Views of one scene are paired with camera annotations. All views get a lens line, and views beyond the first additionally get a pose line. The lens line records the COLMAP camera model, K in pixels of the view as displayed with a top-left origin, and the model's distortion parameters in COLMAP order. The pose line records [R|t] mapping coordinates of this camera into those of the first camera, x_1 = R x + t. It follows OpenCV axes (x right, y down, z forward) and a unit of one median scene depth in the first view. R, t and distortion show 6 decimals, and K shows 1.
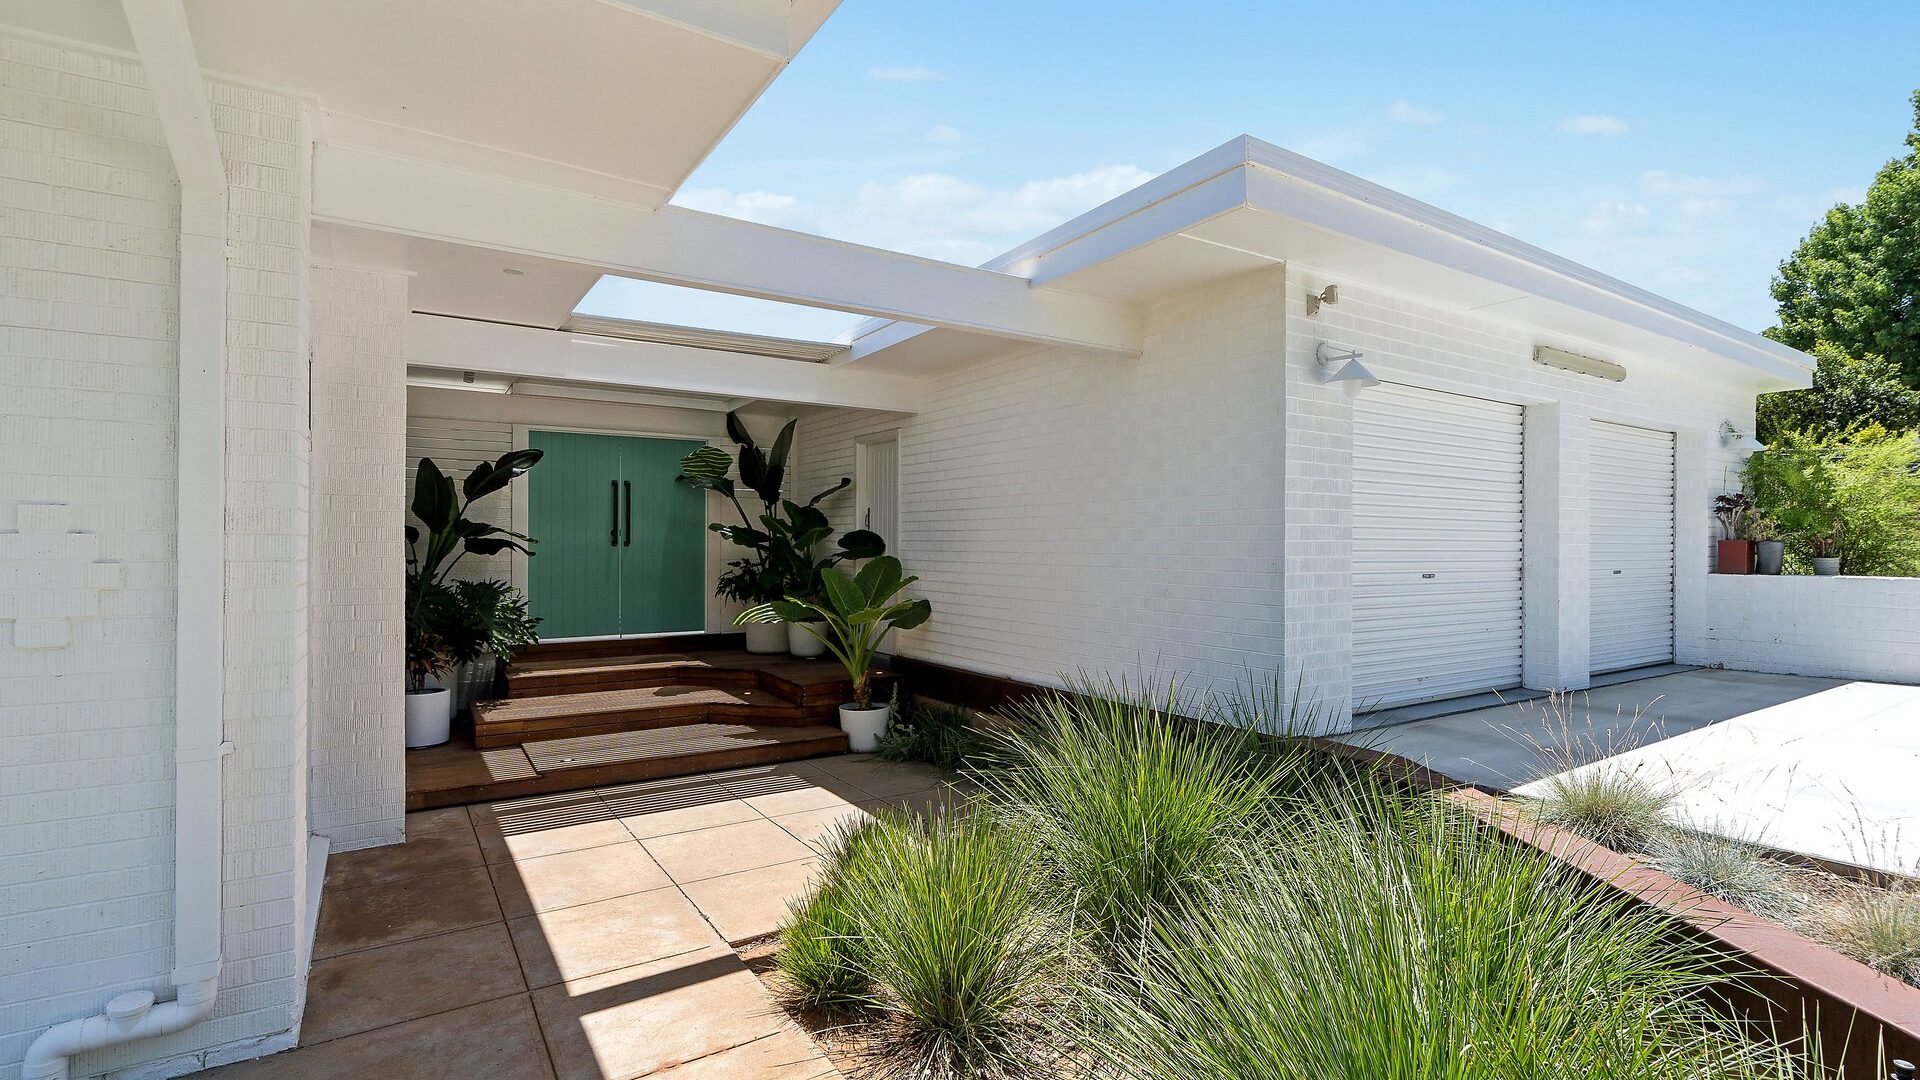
lens RADIAL K [[885.4, 0, 956.1], [0, 885.4, 531.5], [0, 0, 1]] dist [-0.000220, 0.000992]
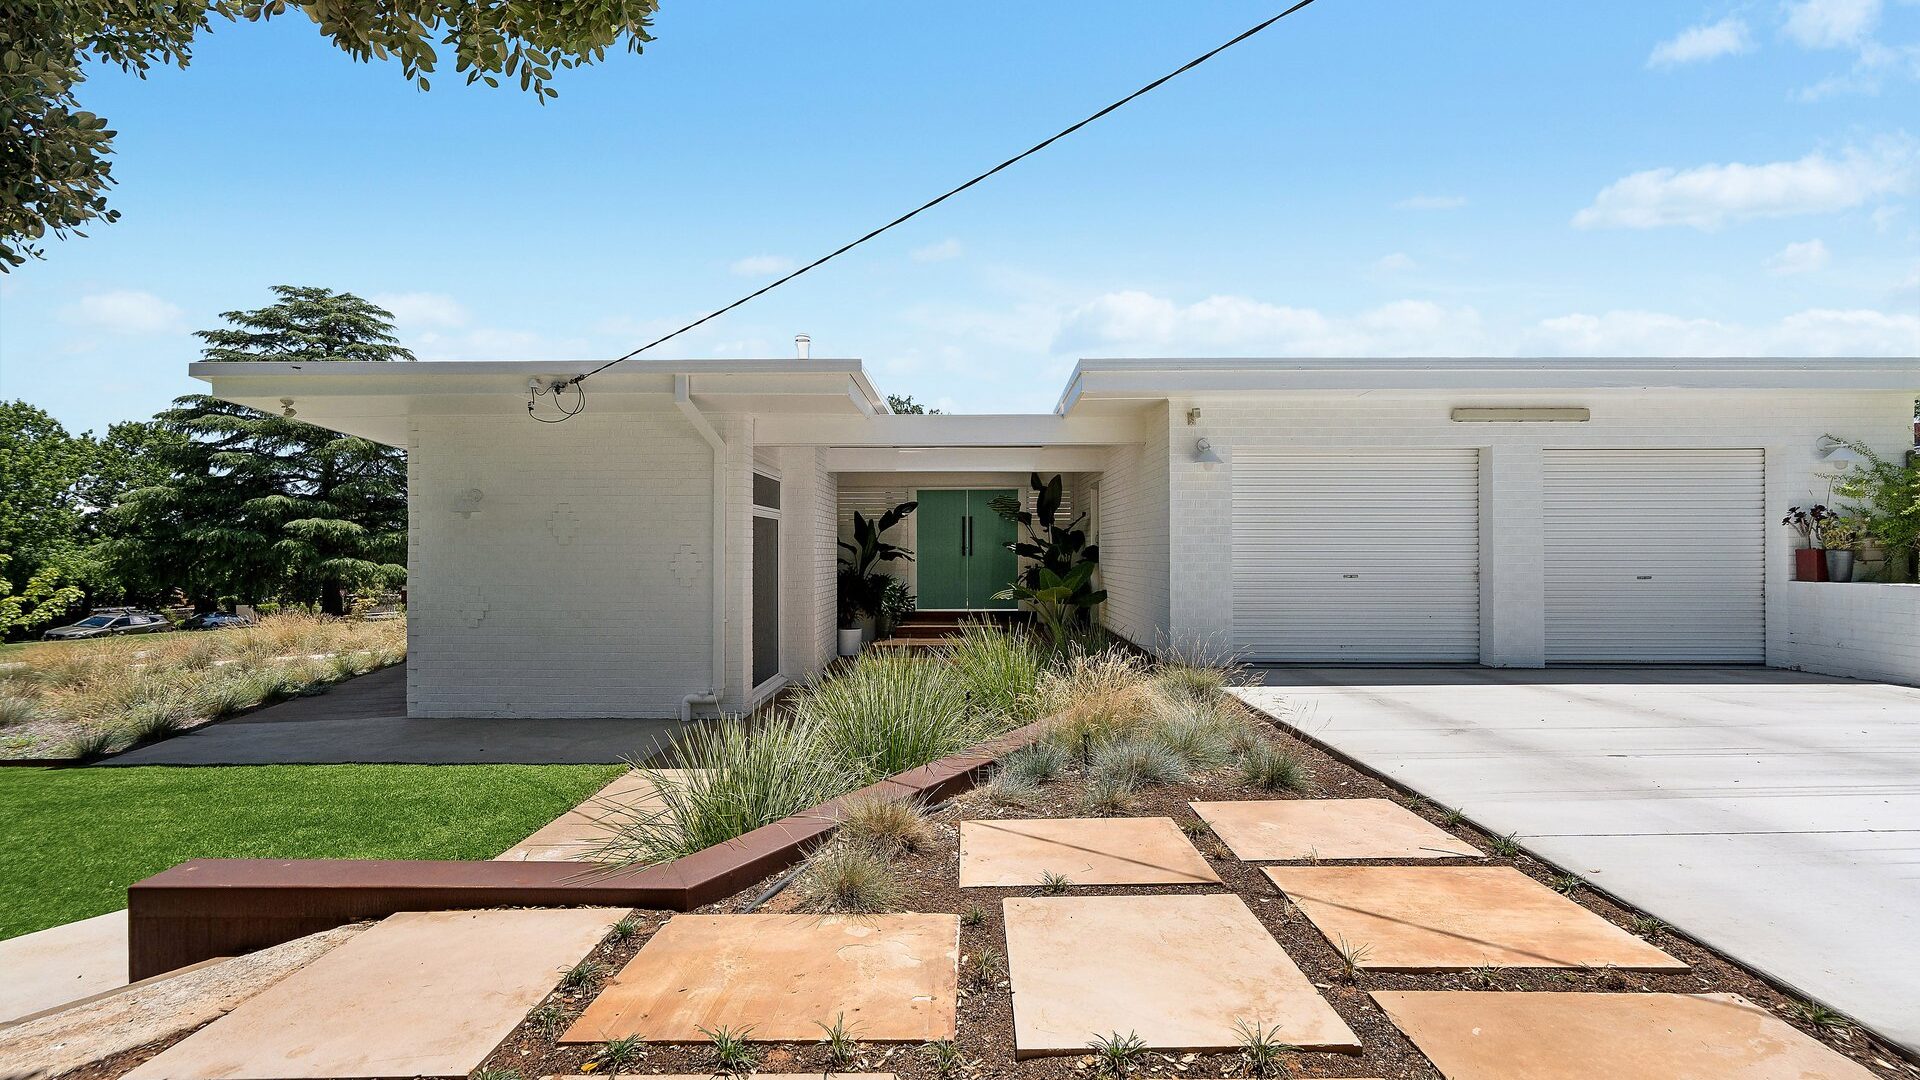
lens RADIAL K [[854.7, 0, 960.0], [0, 854.7, 540.0], [0, 0, 1]] dist [-0.000181, 0.000111]
pose [[0.827820, -0.011387, -0.560879, 0.604302], [0.012007, 0.999925, -0.002579, -0.010593], [0.560866, -0.004599, 0.827894, -0.405178]]
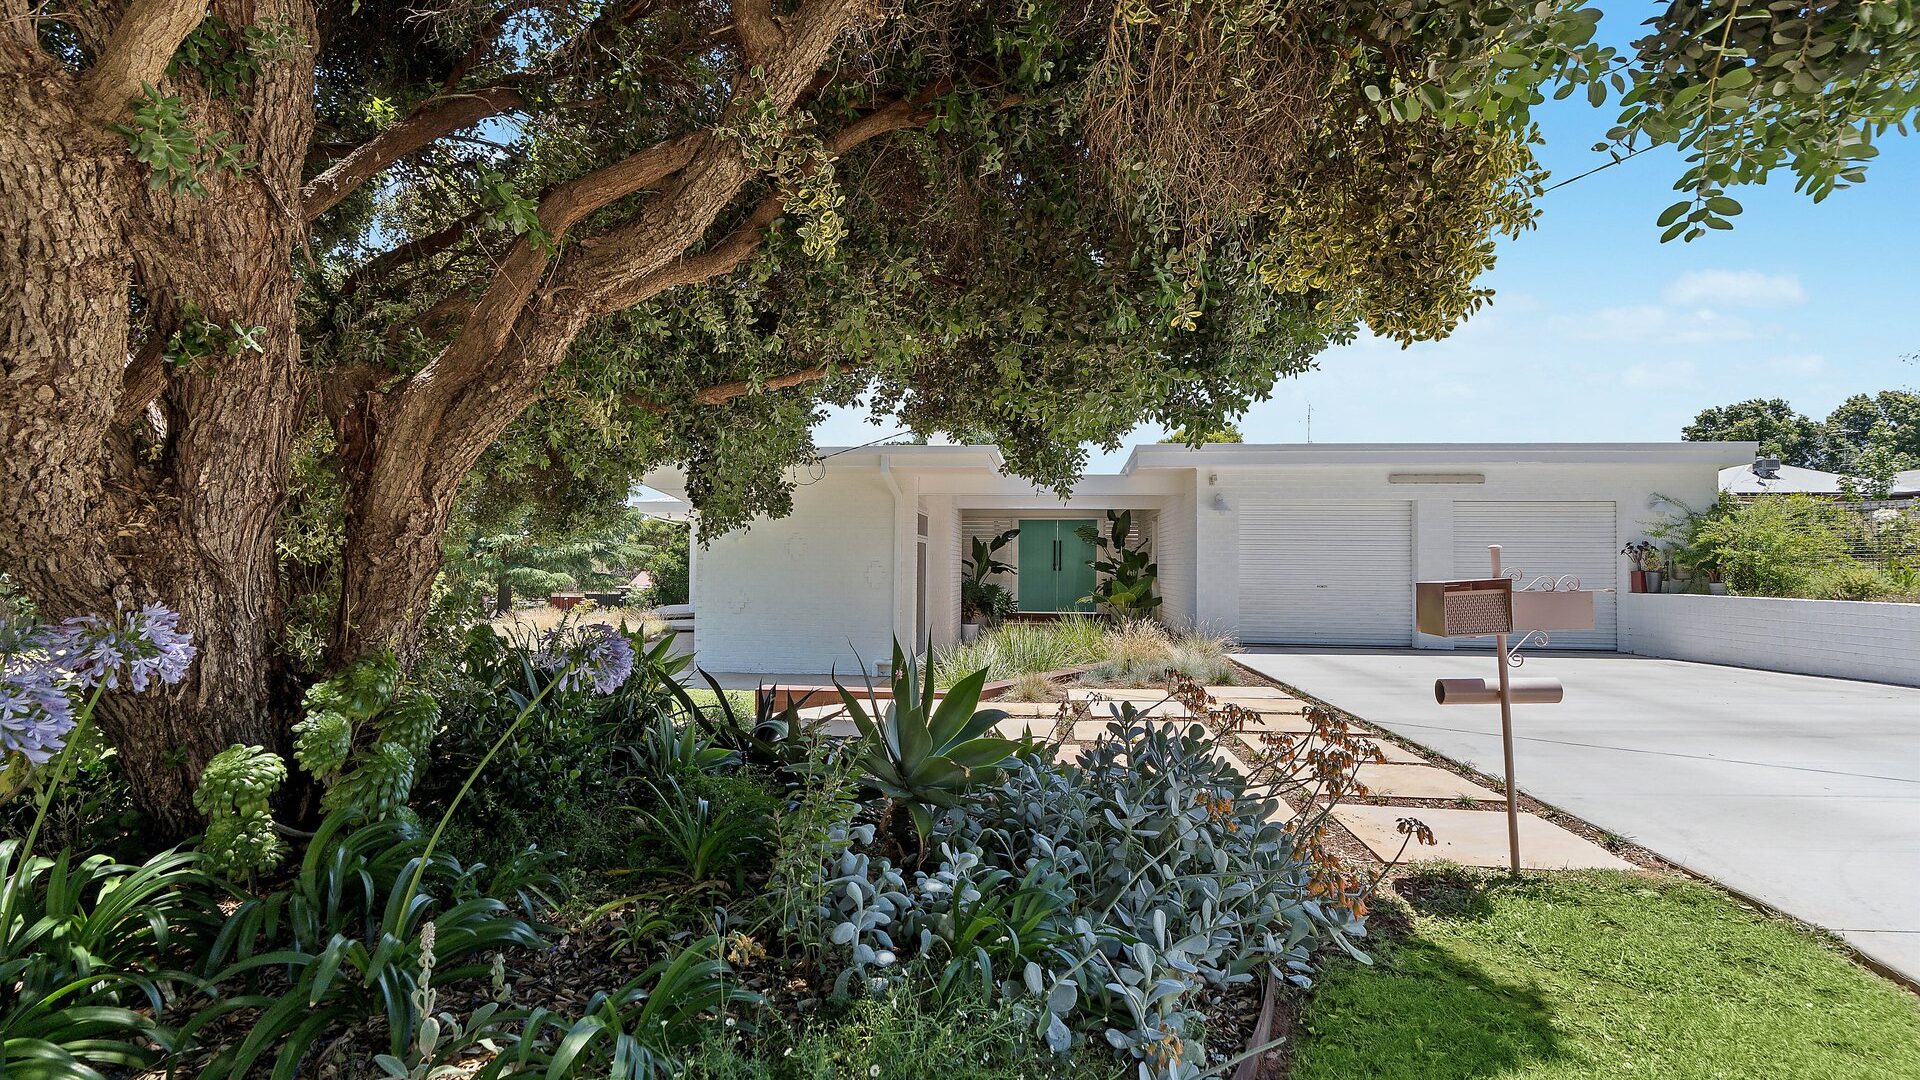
lens RADIAL K [[854.7, 0, 960.0], [0, 854.7, 540.0], [0, 0, 1]] dist [-0.000181, 0.000111]
pose [[0.772450, -0.016270, -0.634867, 0.900864], [0.003372, 0.999763, -0.021518, -0.016393], [0.635067, 0.014480, 0.772322, -0.905330]]
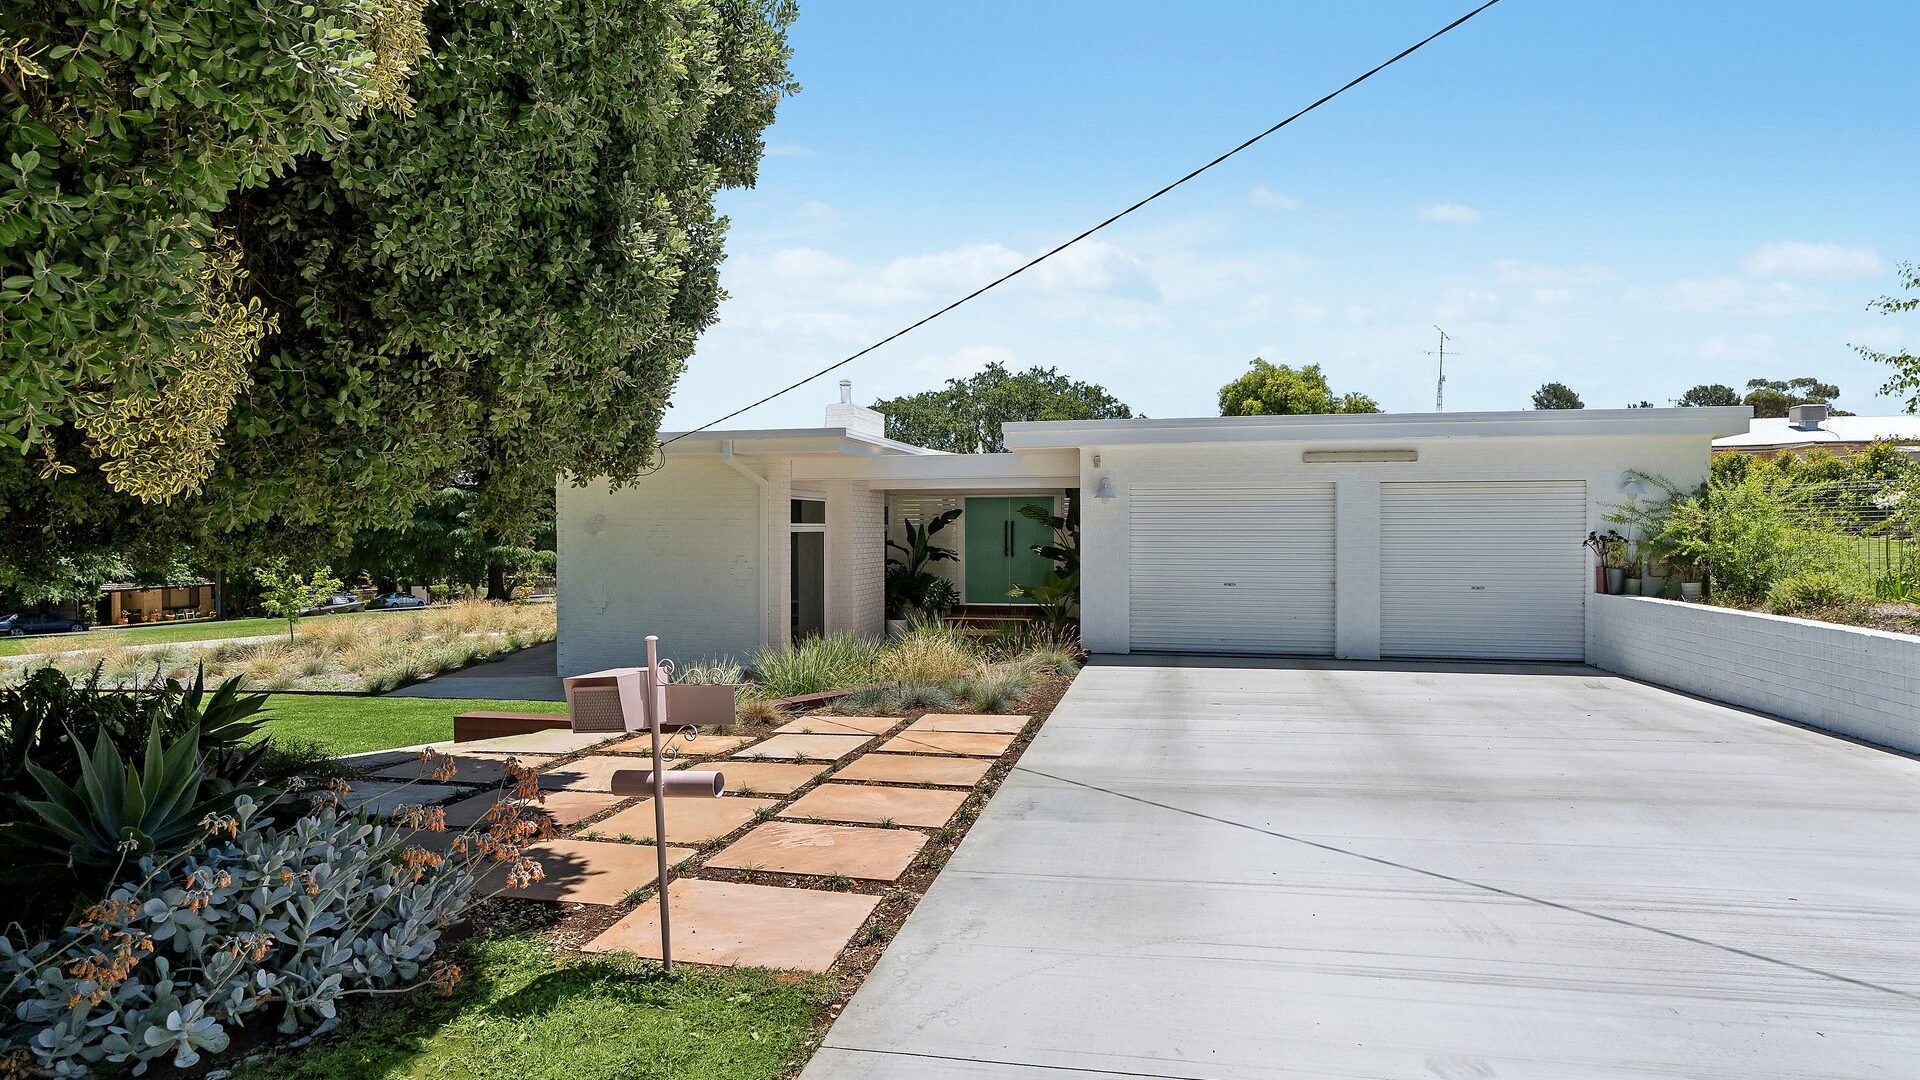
lens RADIAL K [[1007.7, 0, 956.9], [0, 1007.7, 528.7], [0, 0, 1]] dist [0.002474, 0.000477]
pose [[0.699717, -0.004356, -0.714407, 1.249839], [0.014343, 0.999866, 0.007951, -0.069441], [0.714276, -0.015810, 0.699686, -0.668546]]
